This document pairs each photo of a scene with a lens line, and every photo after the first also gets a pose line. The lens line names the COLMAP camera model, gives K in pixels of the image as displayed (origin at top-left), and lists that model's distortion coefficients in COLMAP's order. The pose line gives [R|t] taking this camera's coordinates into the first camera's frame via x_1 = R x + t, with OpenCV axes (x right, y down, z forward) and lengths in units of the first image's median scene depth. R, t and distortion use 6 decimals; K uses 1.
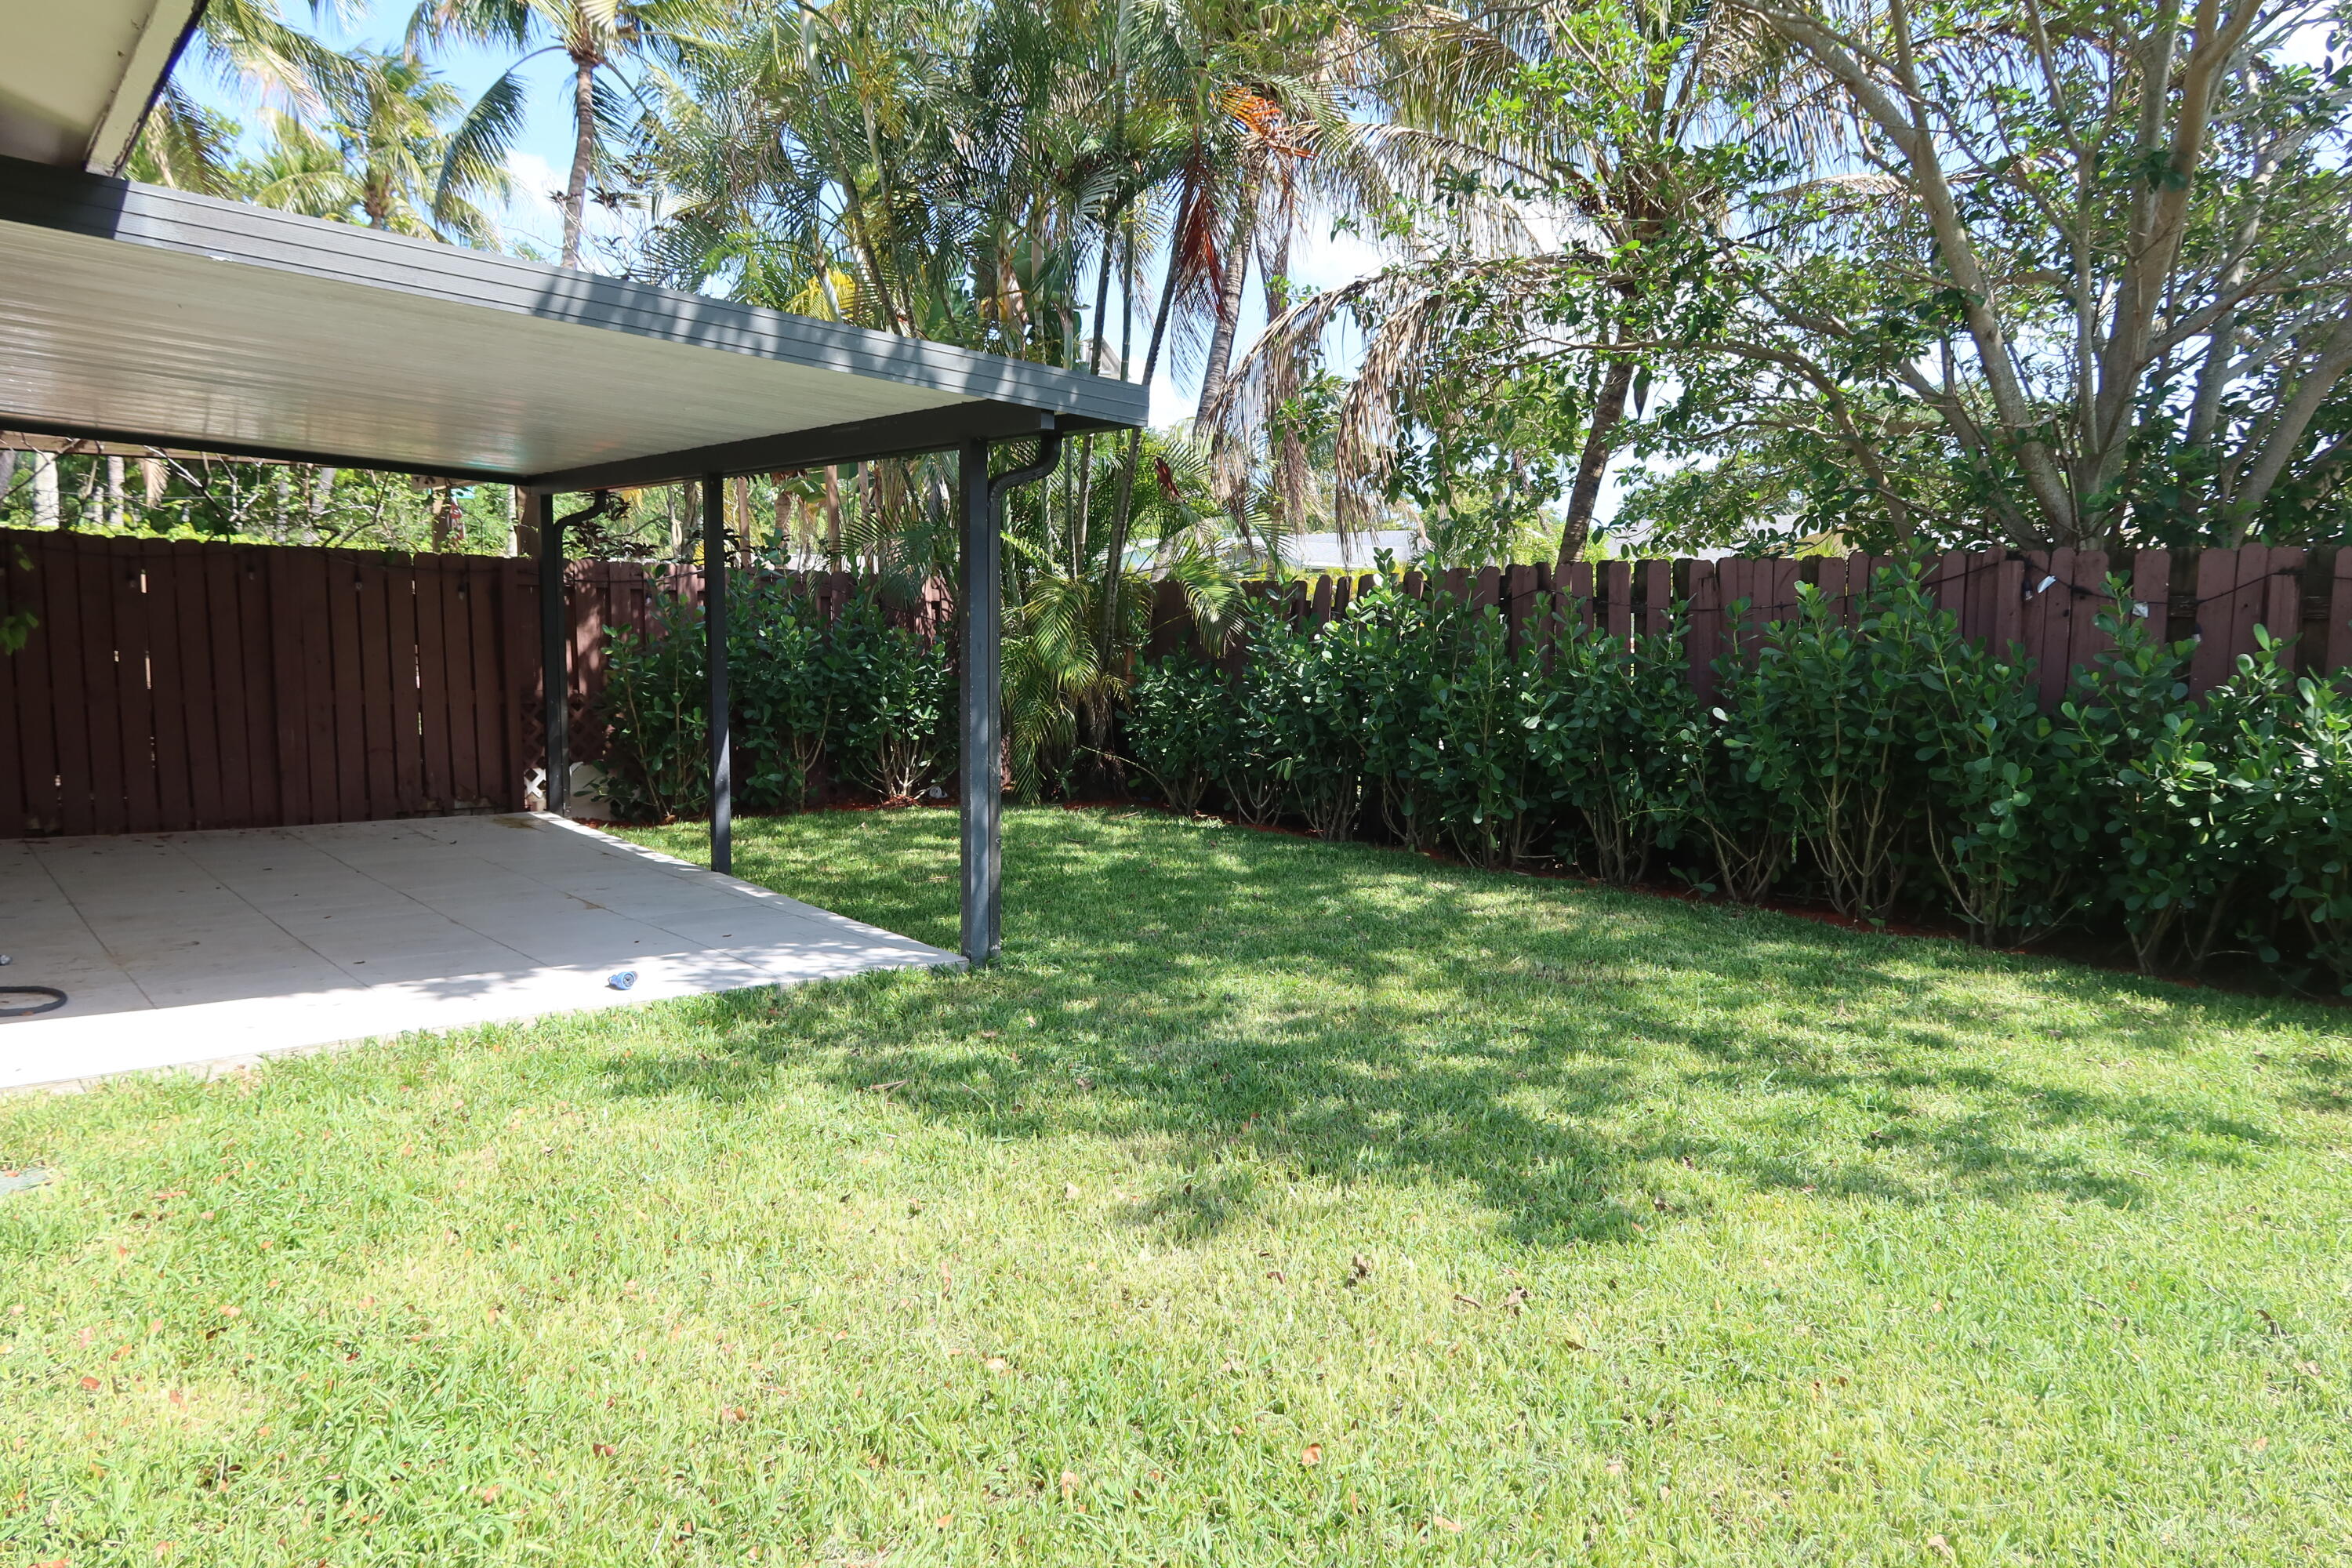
lens RADIAL K [[1648.0, 0, 1201.5], [0, 1648.0, 778.4], [0, 0, 1]] dist [-0.013024, 0.003203]
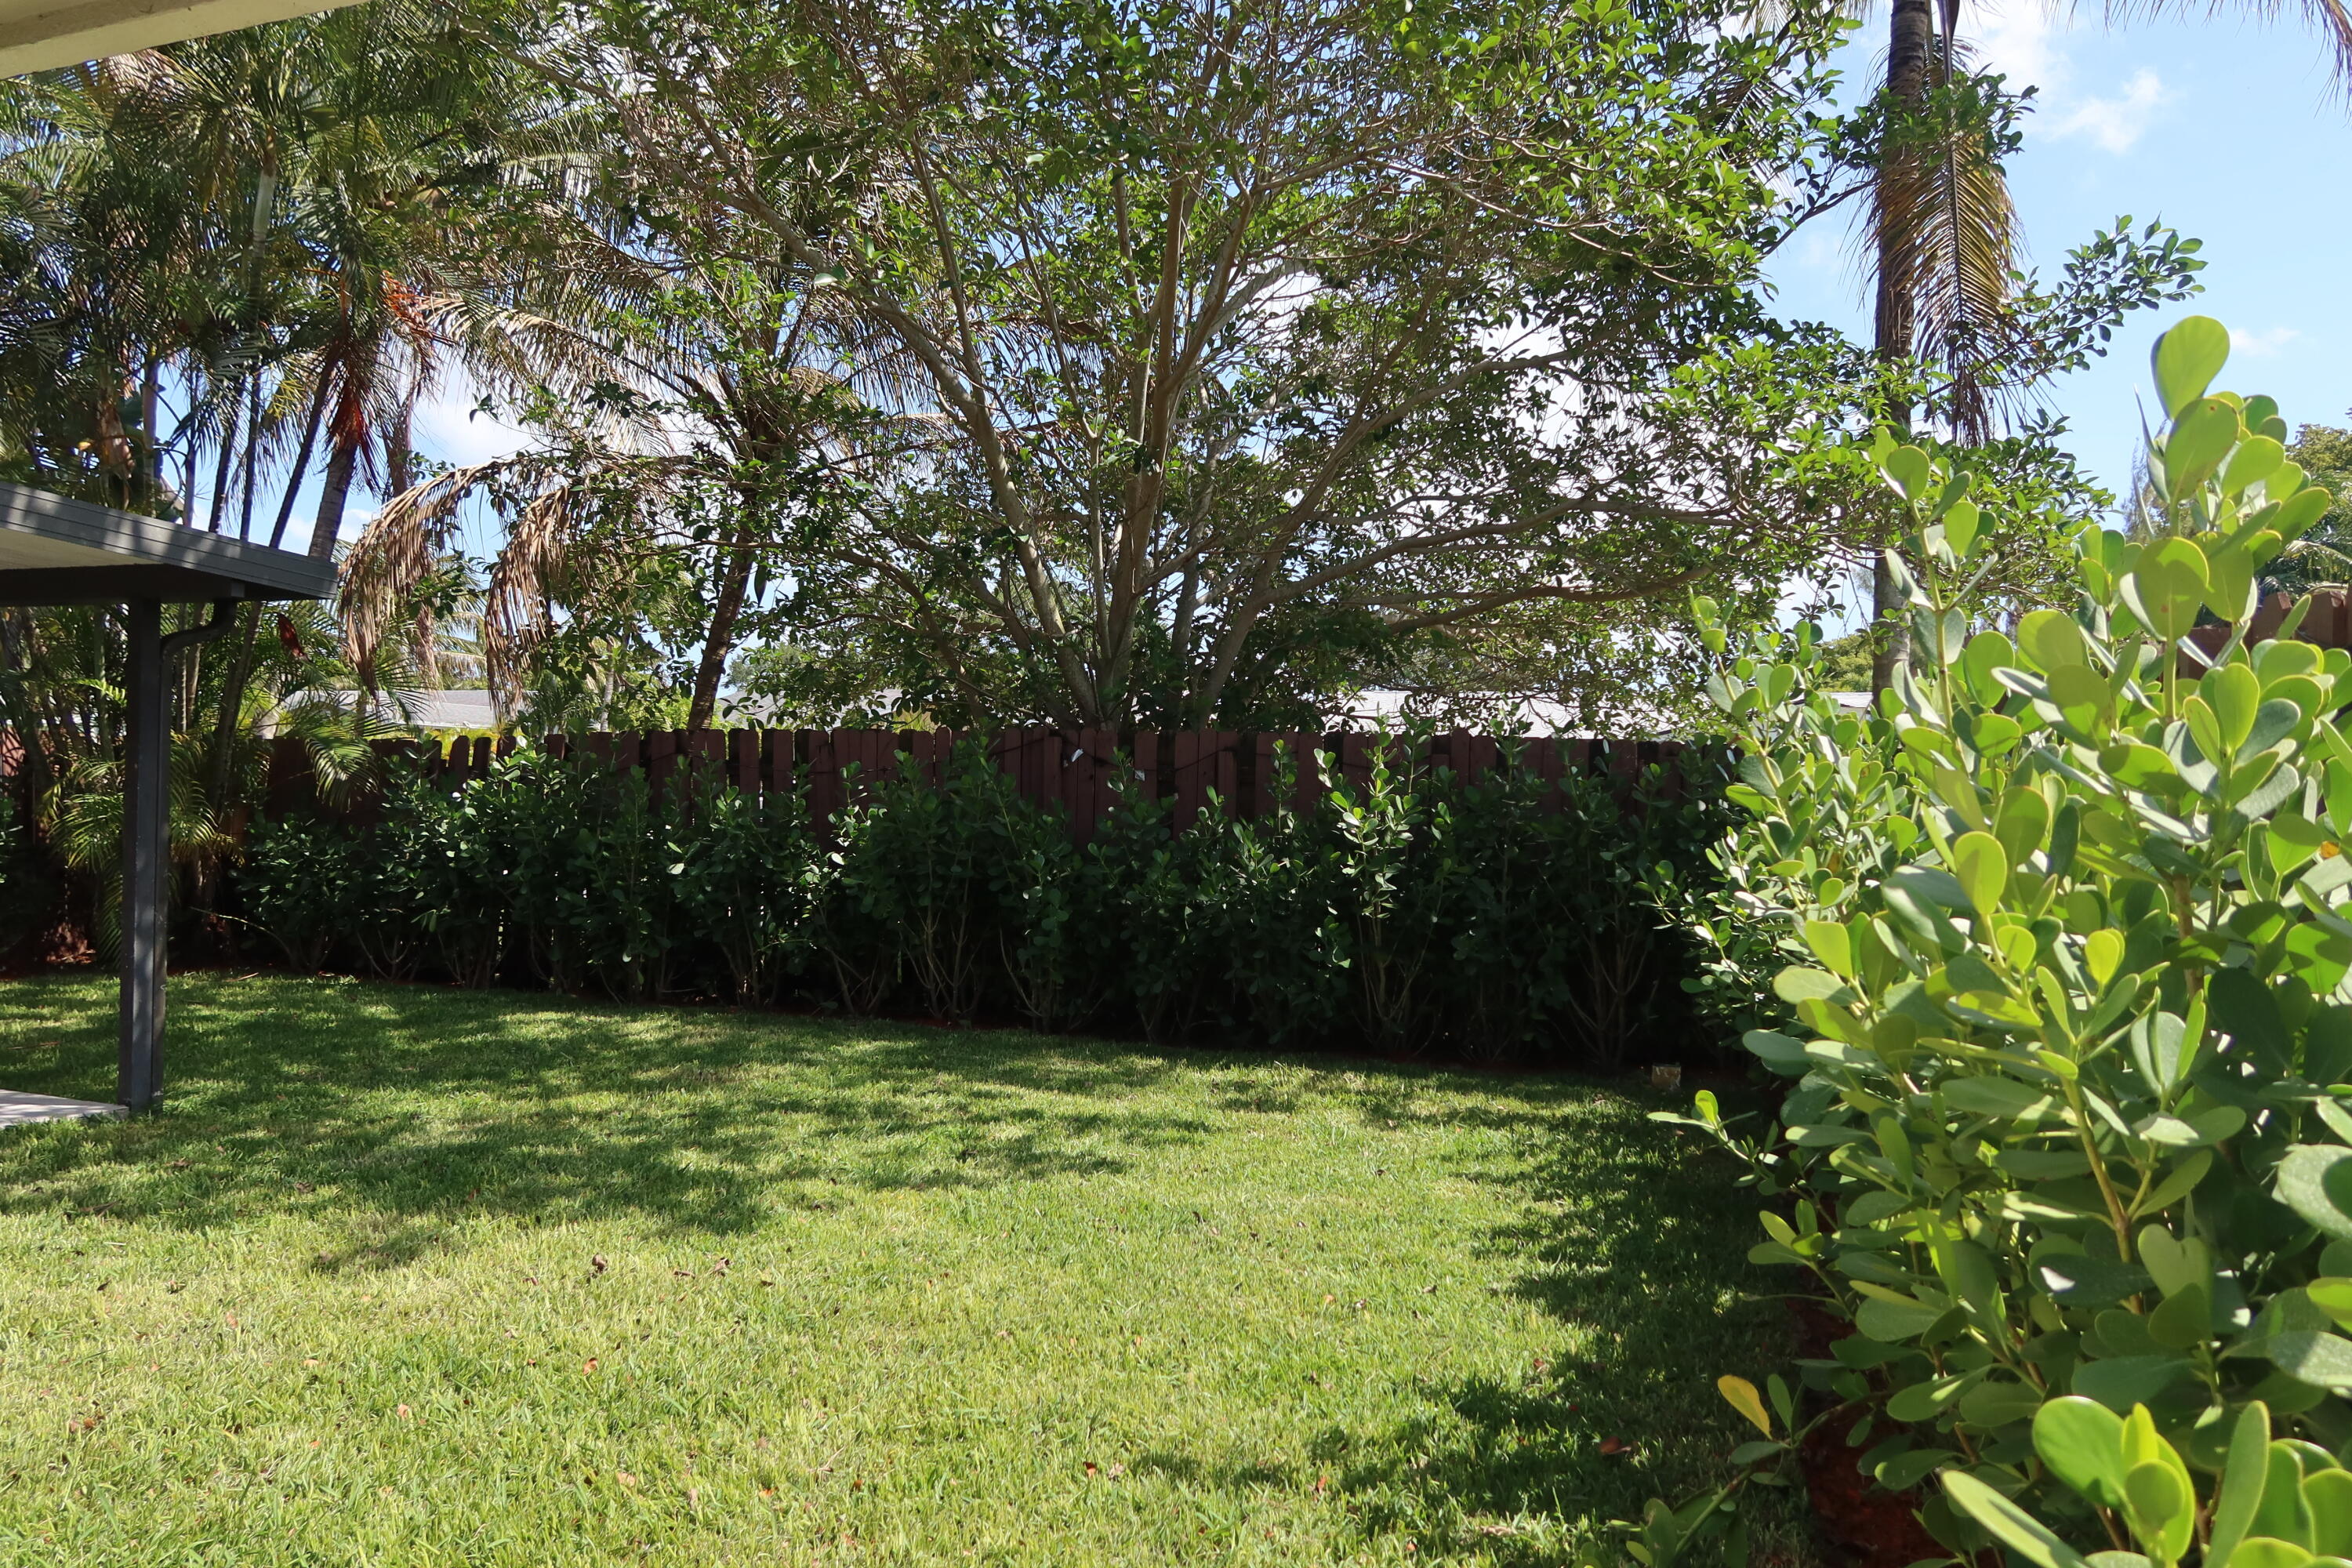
lens RADIAL K [[1648.0, 0, 1201.5], [0, 1648.0, 778.4], [0, 0, 1]] dist [-0.013024, 0.003203]
pose [[0.862196, 0.008300, 0.506506, -0.060728], [0.041359, 0.995374, -0.086714, 0.016525], [-0.504883, 0.095713, 0.857865, -0.158886]]
